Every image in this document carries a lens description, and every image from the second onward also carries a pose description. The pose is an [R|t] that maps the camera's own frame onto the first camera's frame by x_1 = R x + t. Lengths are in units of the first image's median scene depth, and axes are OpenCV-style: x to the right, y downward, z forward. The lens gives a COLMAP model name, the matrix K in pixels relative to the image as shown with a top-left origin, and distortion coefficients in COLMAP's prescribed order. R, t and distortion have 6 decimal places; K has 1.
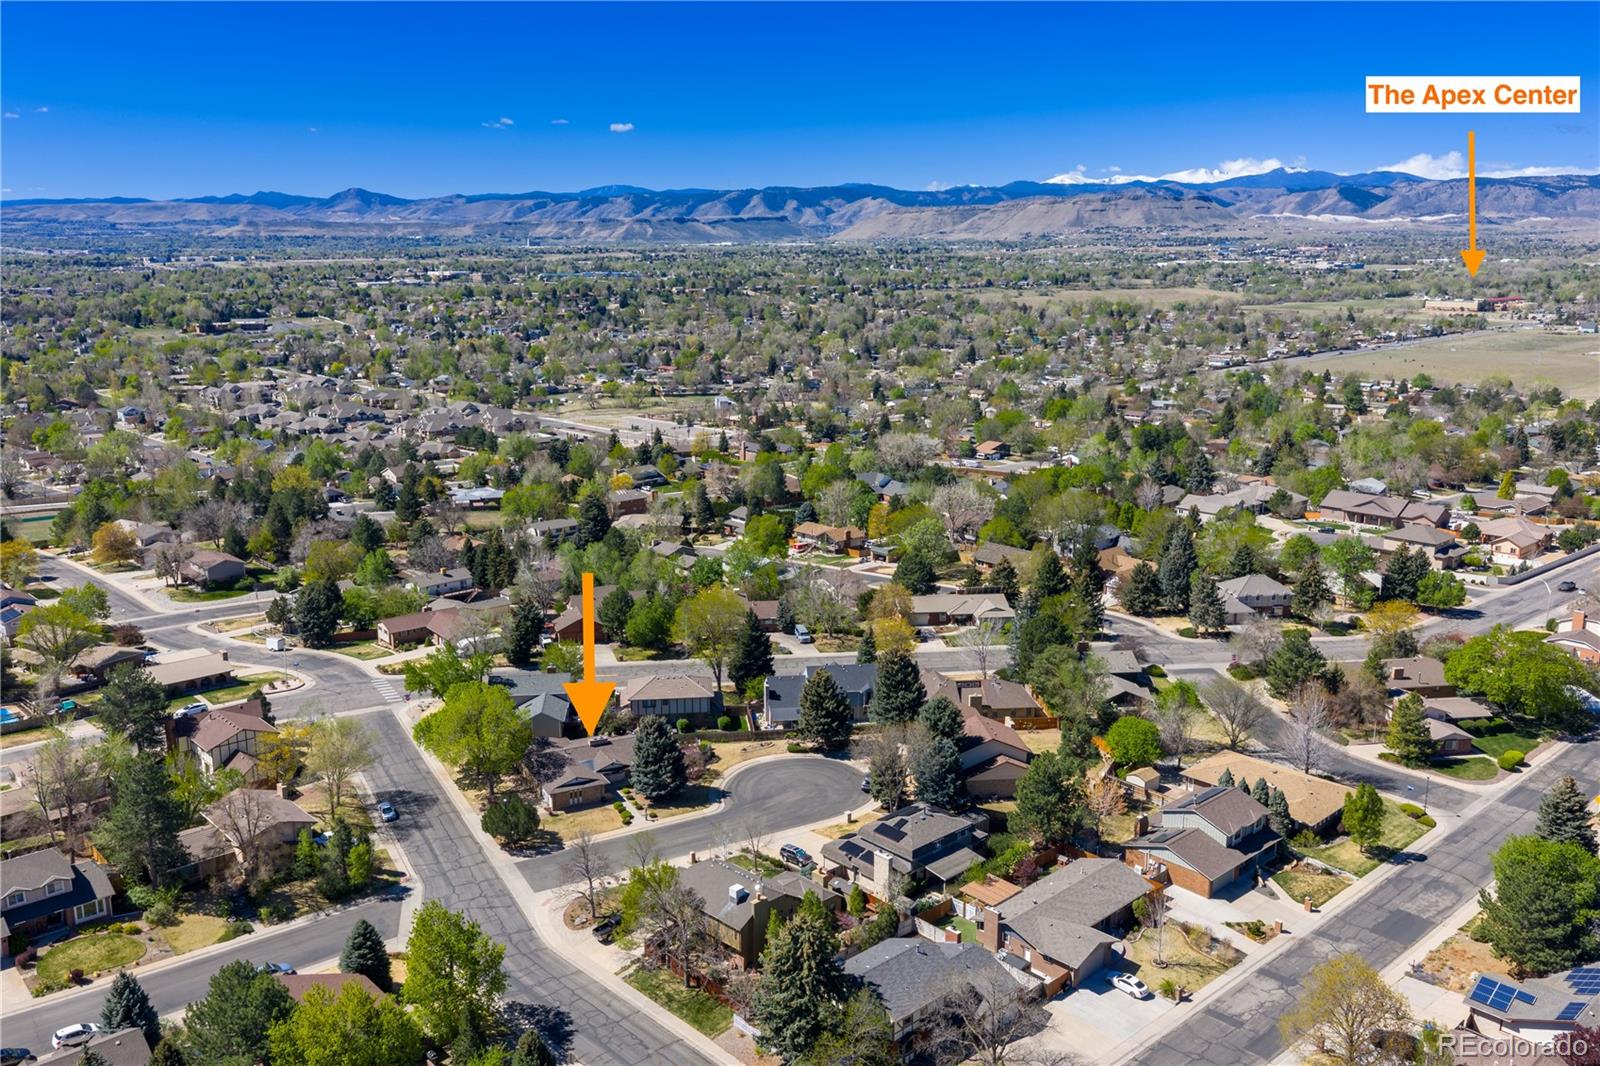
lens RADIAL K [[1304.9, 0, 800.0], [0, 1304.9, 533.0], [0, 0, 1]] dist [0.024853, -0.047413]
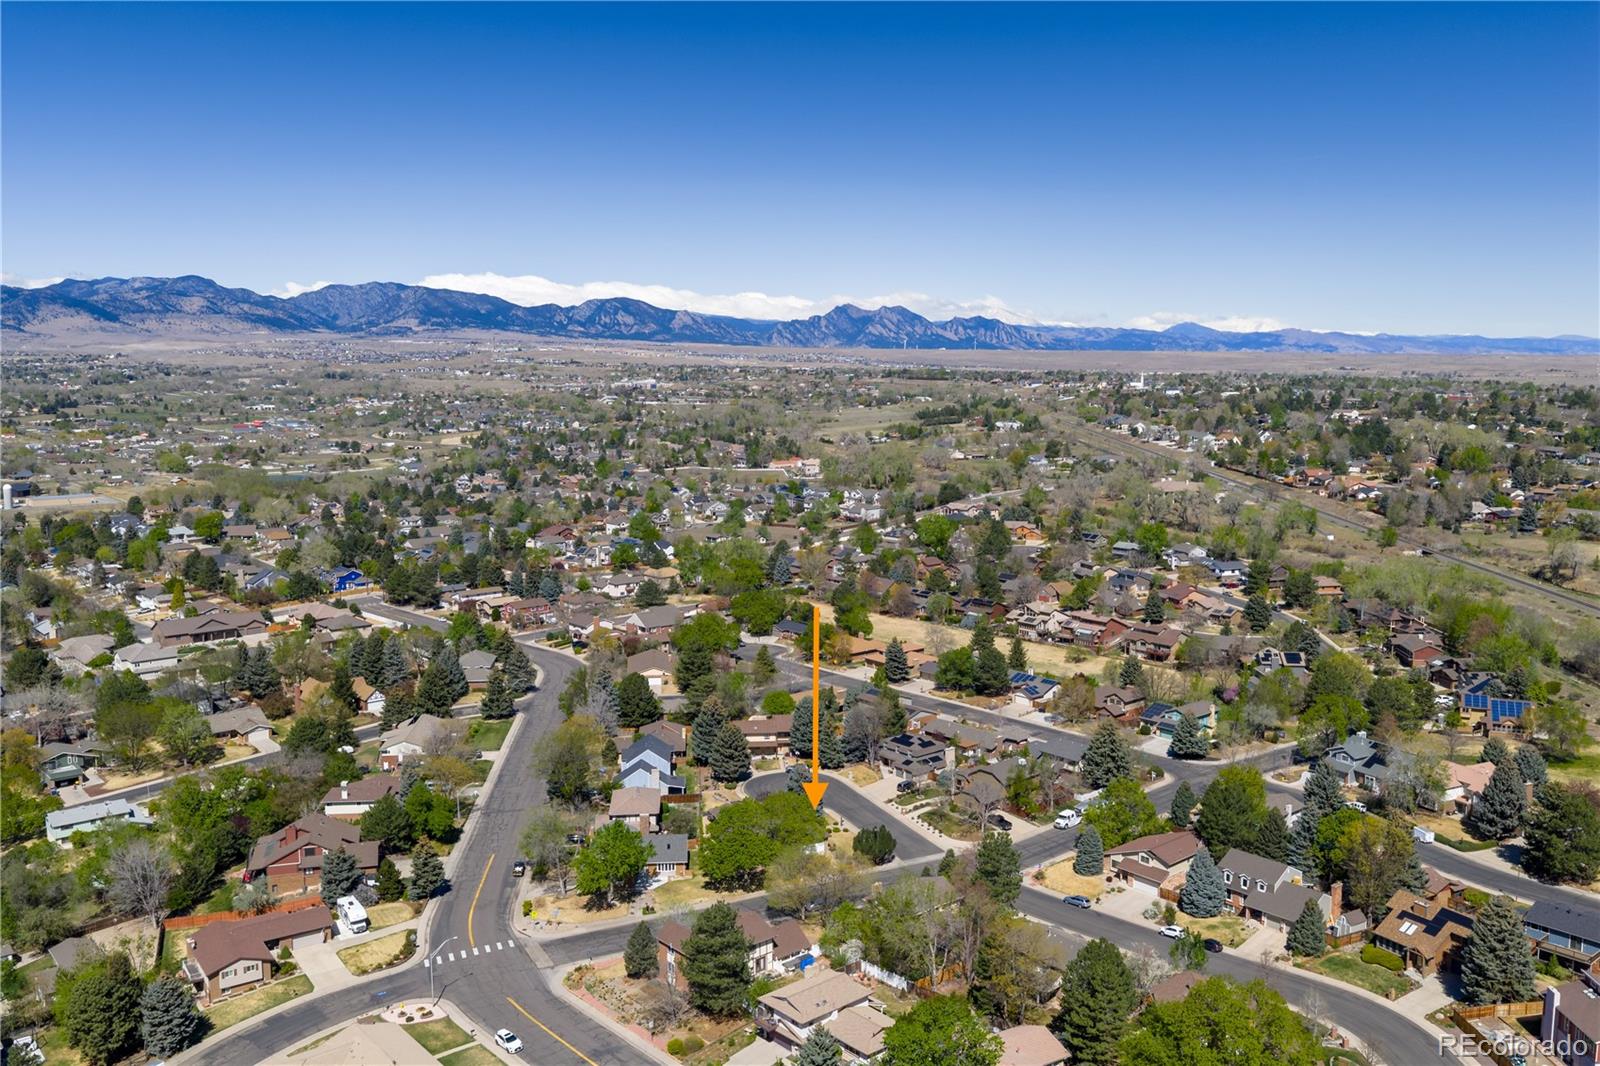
lens RADIAL K [[1304.9, 0, 800.0], [0, 1304.9, 533.0], [0, 0, 1]] dist [0.024853, -0.047413]
pose [[0.038609, -0.130881, 0.990646, -0.118373], [0.220137, 0.968143, 0.119328, -0.021547], [-0.974705, 0.213470, 0.066191, 0.069576]]
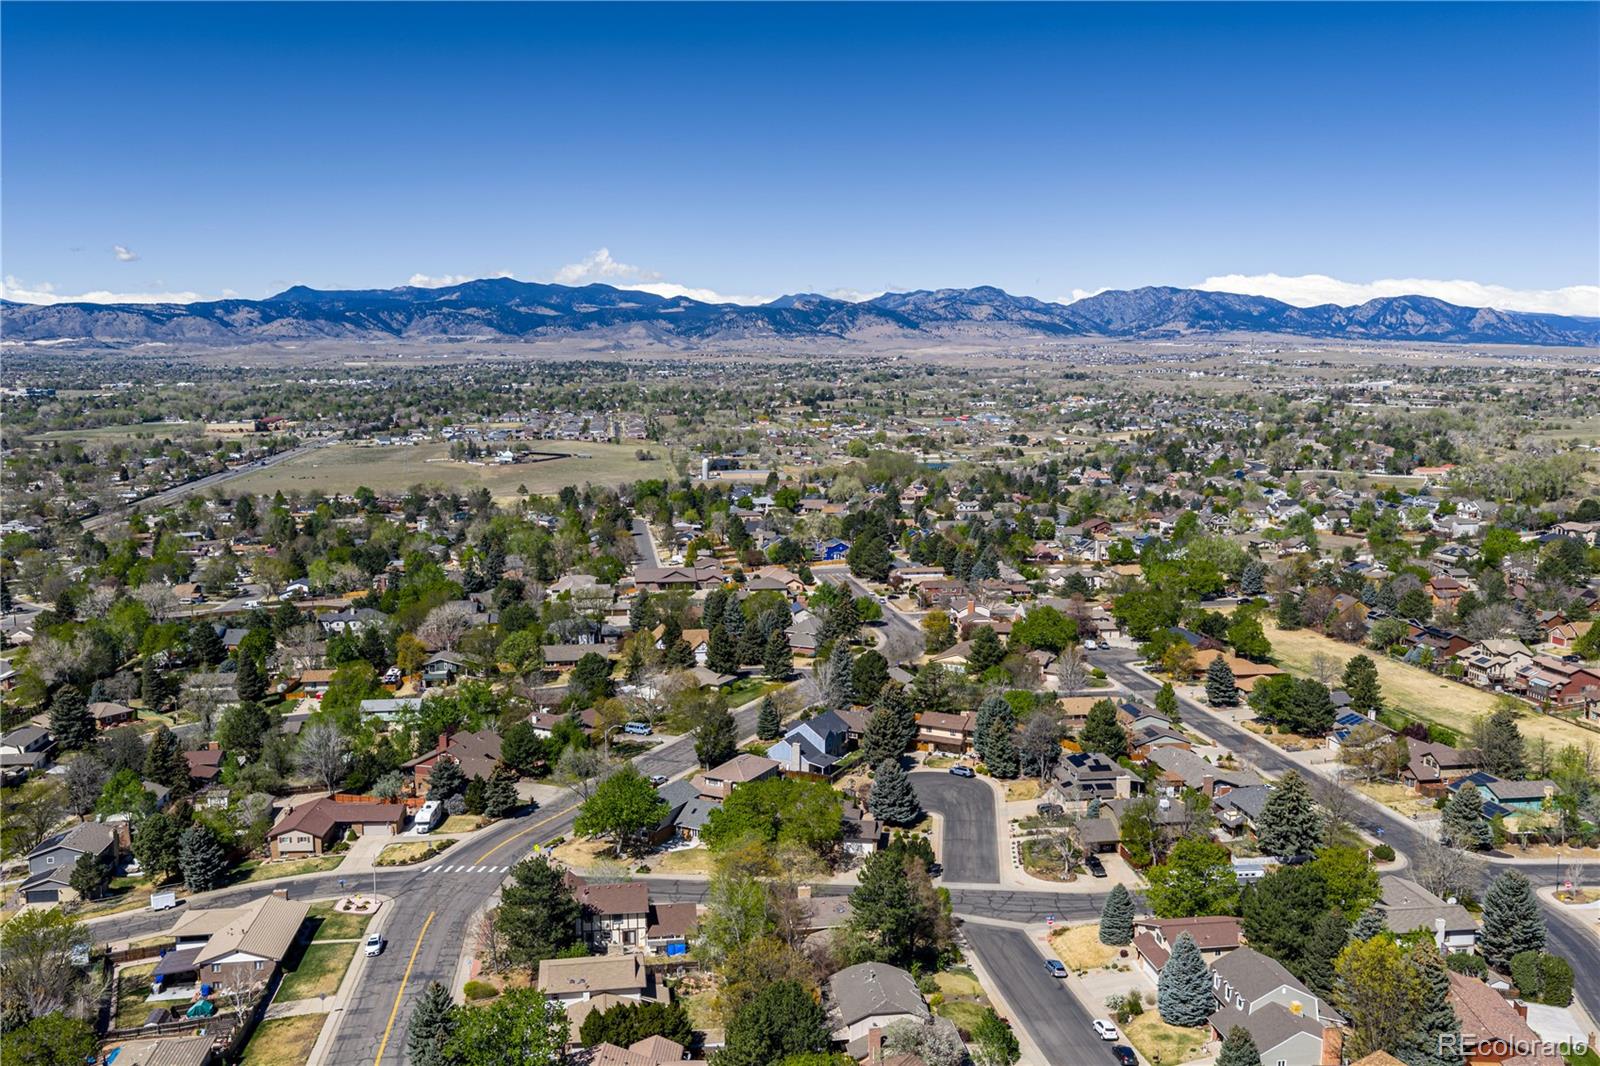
lens RADIAL K [[1304.9, 0, 800.0], [0, 1304.9, 533.0], [0, 0, 1]] dist [0.024853, -0.047413]
pose [[0.566881, -0.105353, 0.817036, -0.095163], [0.179633, 0.983731, 0.002213, -0.007634], [-0.803976, 0.145512, 0.576583, 0.025303]]
